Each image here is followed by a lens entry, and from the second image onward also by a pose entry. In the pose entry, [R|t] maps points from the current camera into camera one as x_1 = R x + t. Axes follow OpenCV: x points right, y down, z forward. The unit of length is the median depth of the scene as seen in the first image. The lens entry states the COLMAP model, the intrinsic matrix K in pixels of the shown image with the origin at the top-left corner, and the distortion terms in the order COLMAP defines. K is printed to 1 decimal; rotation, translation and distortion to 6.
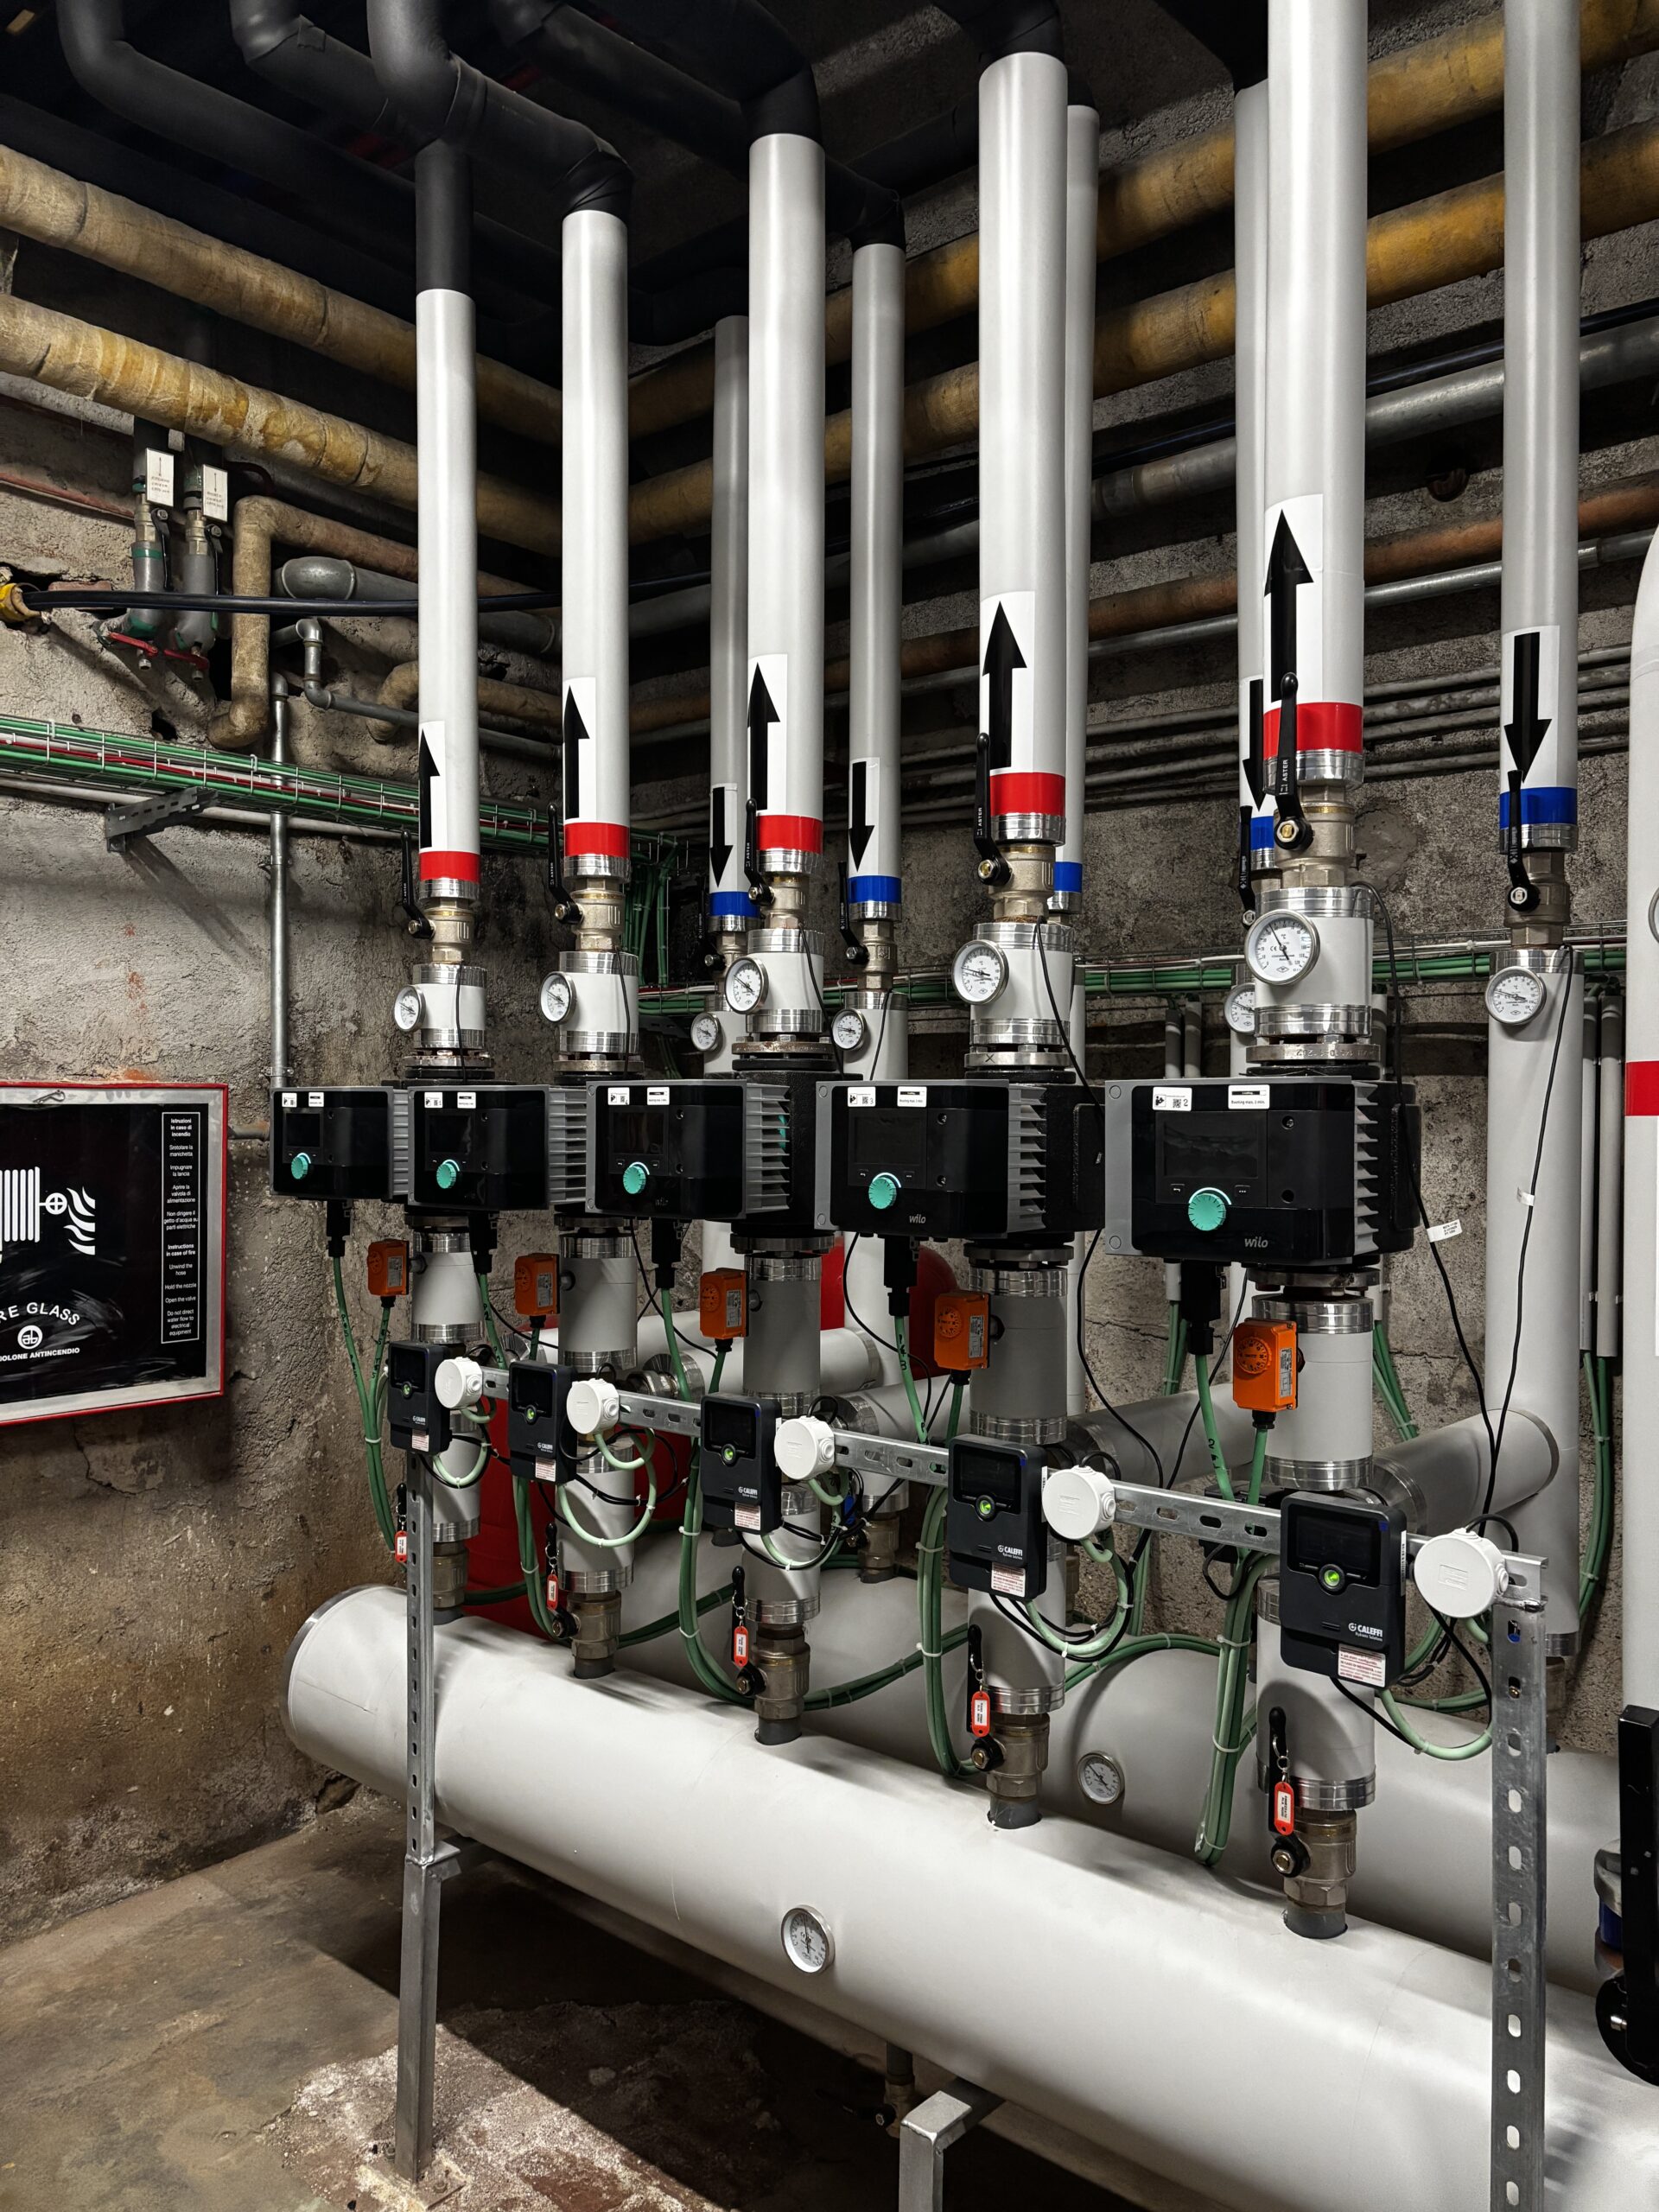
lens RADIAL K [[1674.4, 0, 836.8], [0, 1674.4, 1137.9], [0, 0, 1]] dist [0.050365, -0.049946]
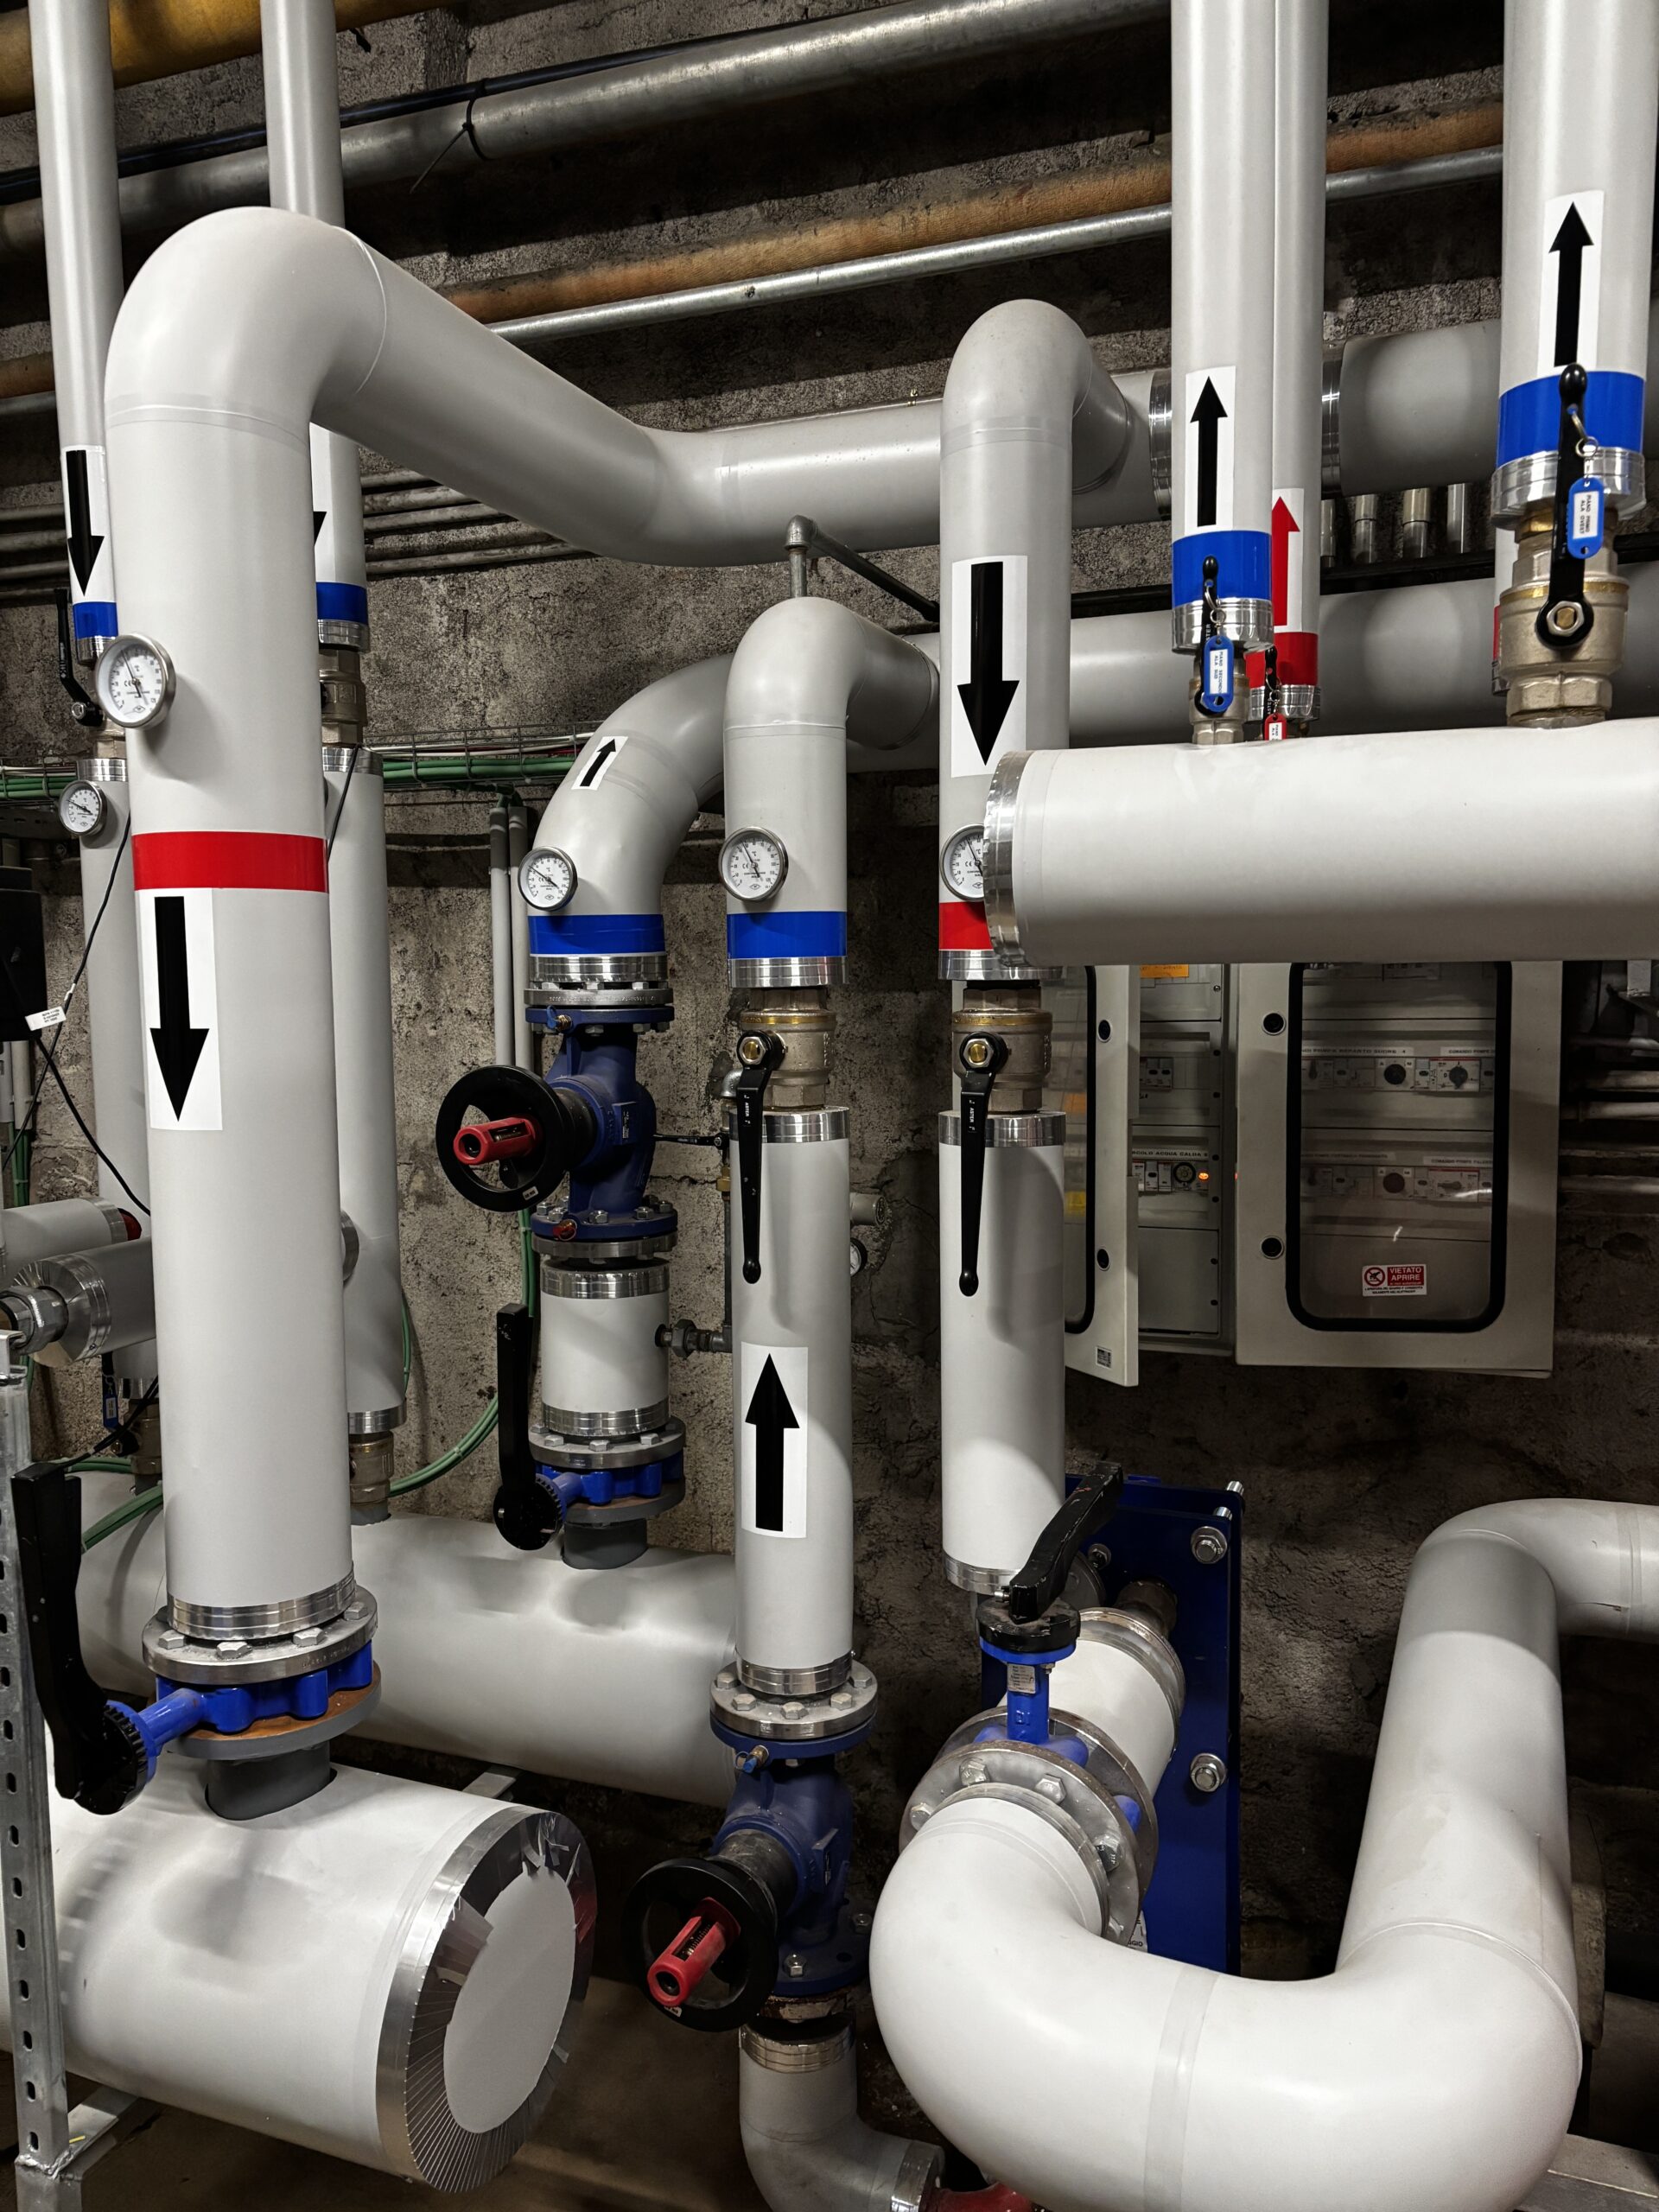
lens RADIAL K [[1674.4, 0, 836.8], [0, 1674.4, 1137.9], [0, 0, 1]] dist [0.050365, -0.049946]
pose [[0.940863, -0.050193, 0.335050, 0.260037], [0.020204, 0.995517, 0.092400, 0.024379], [-0.338185, -0.080166, 0.937659, -0.046049]]
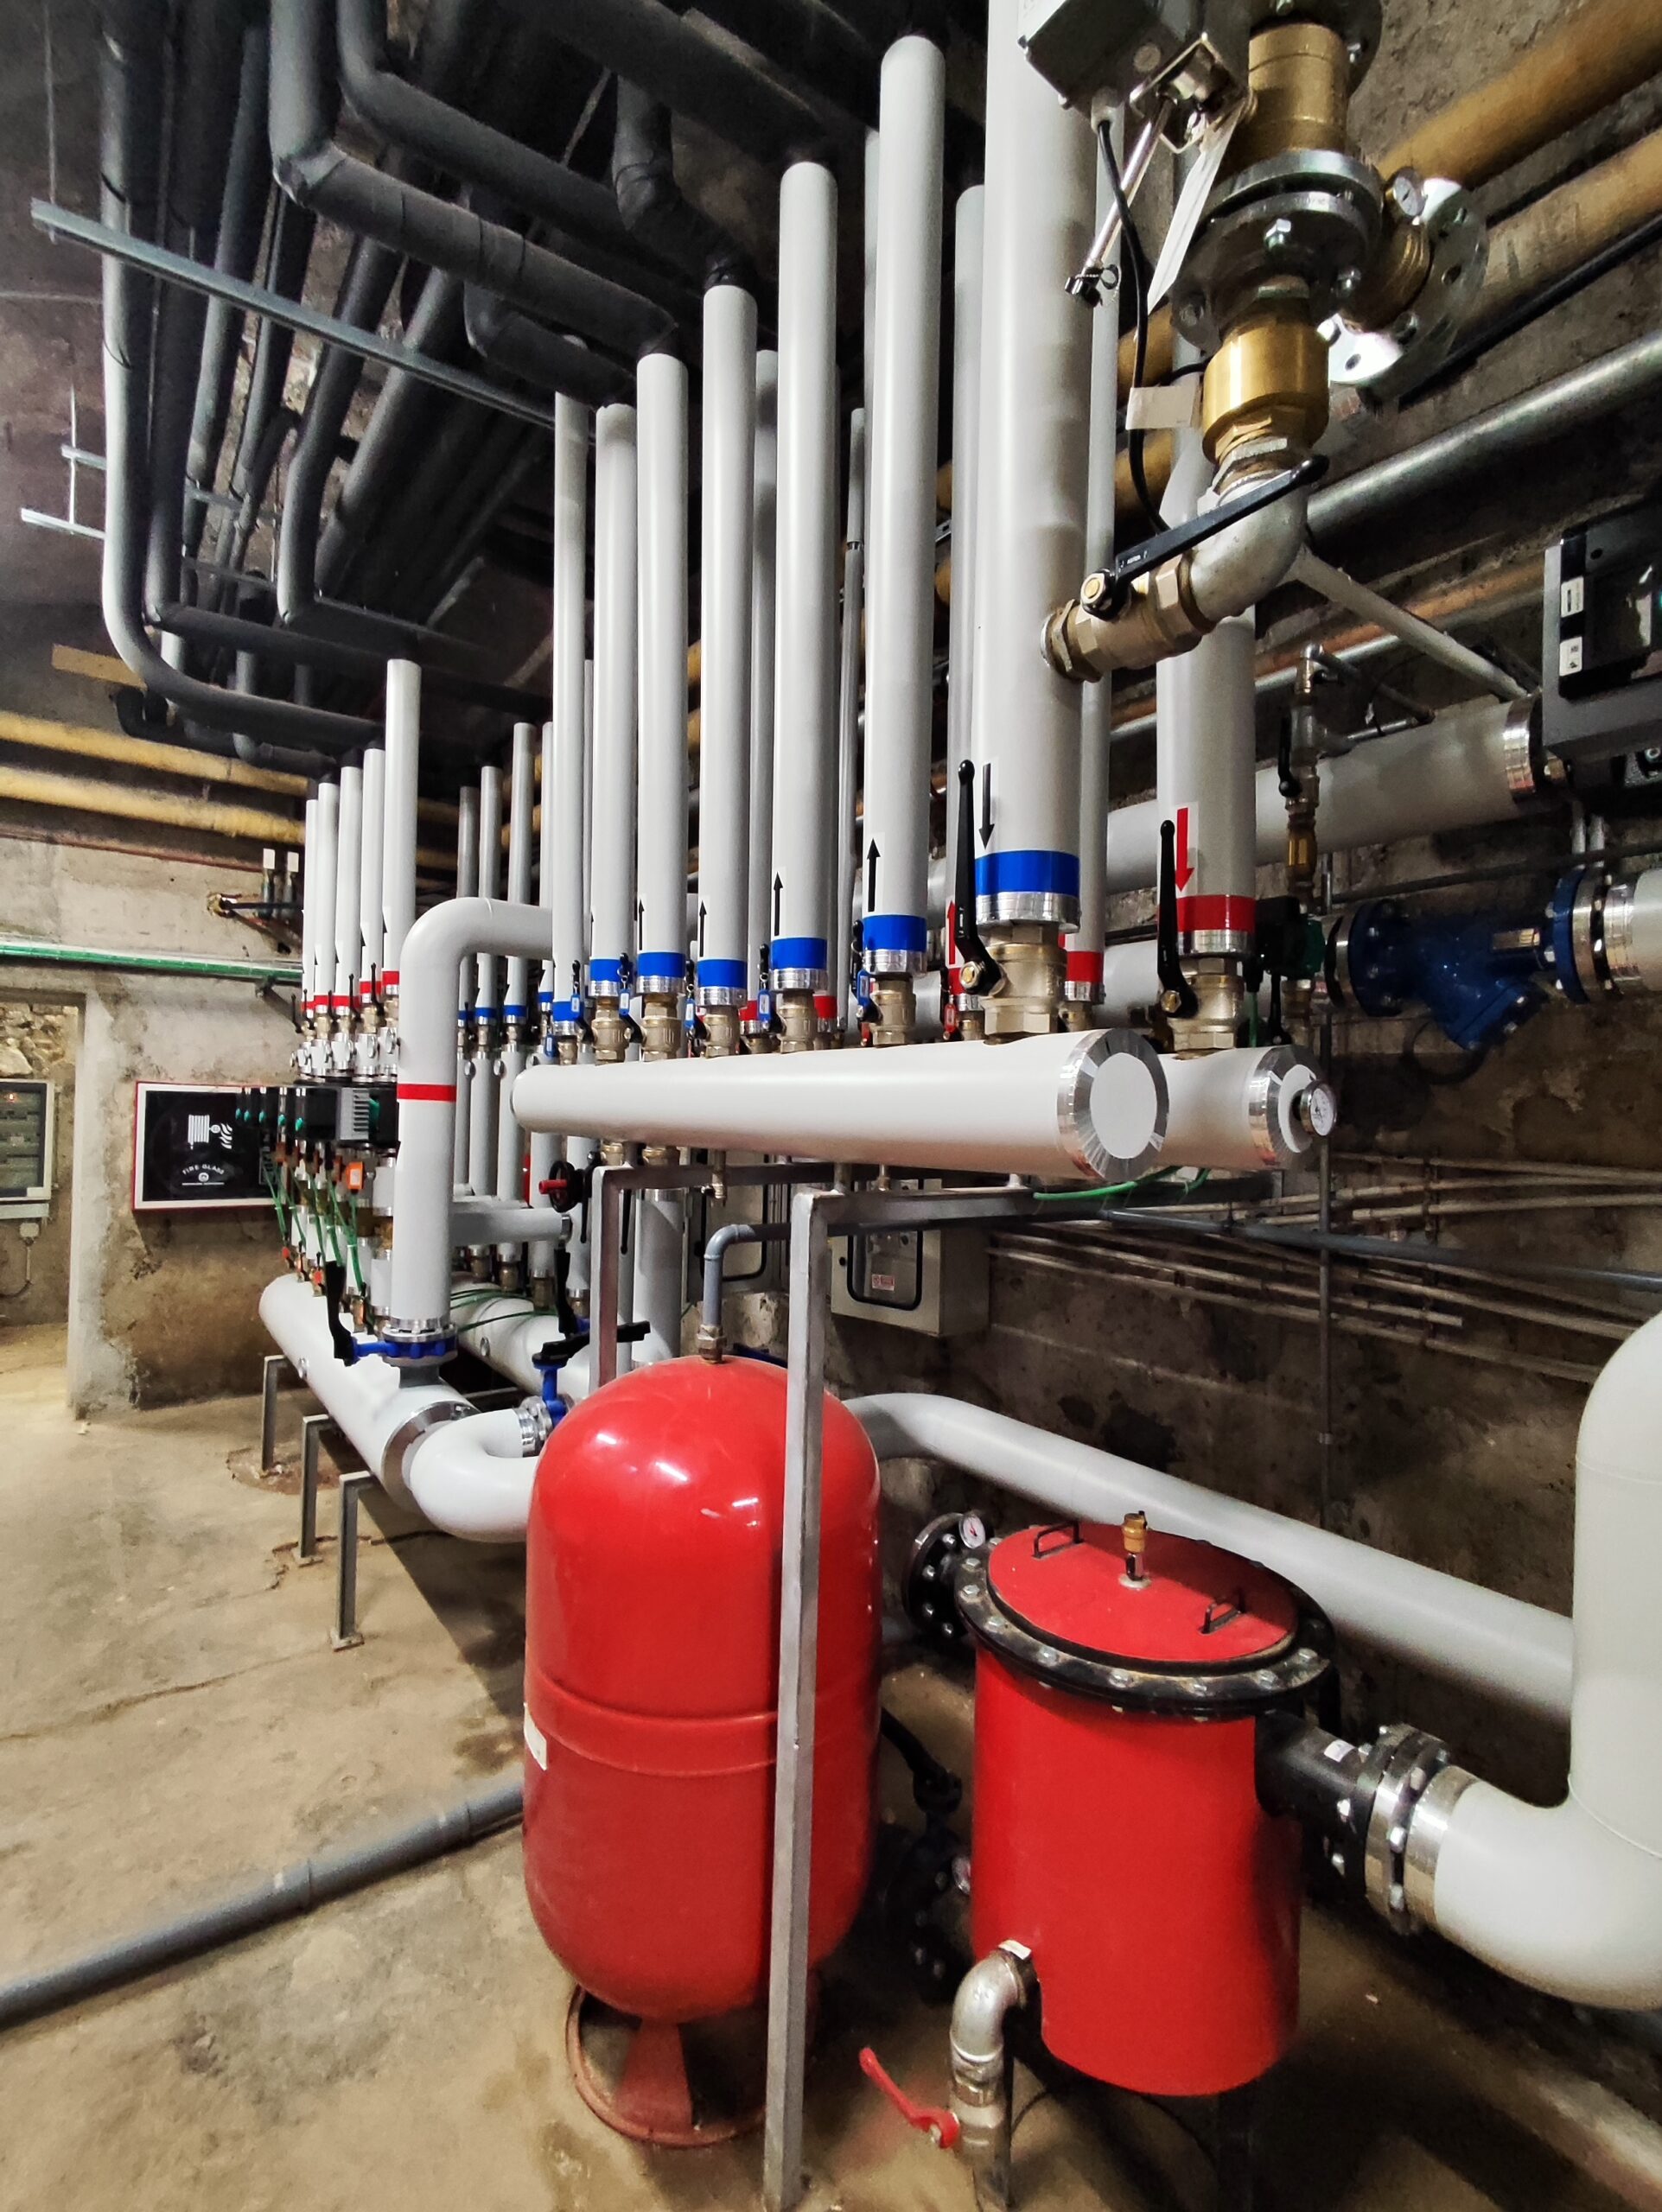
lens RADIAL K [[1021.5, 0, 831.0], [0, 1021.5, 1106.0], [0, 0, 1]] dist [0.000724, 0.000011]
pose [[0.977515, 0.017656, -0.210128, 0.878377], [-0.020868, 0.999697, -0.013076, 0.002766], [0.209833, 0.017167, 0.977587, -0.415328]]
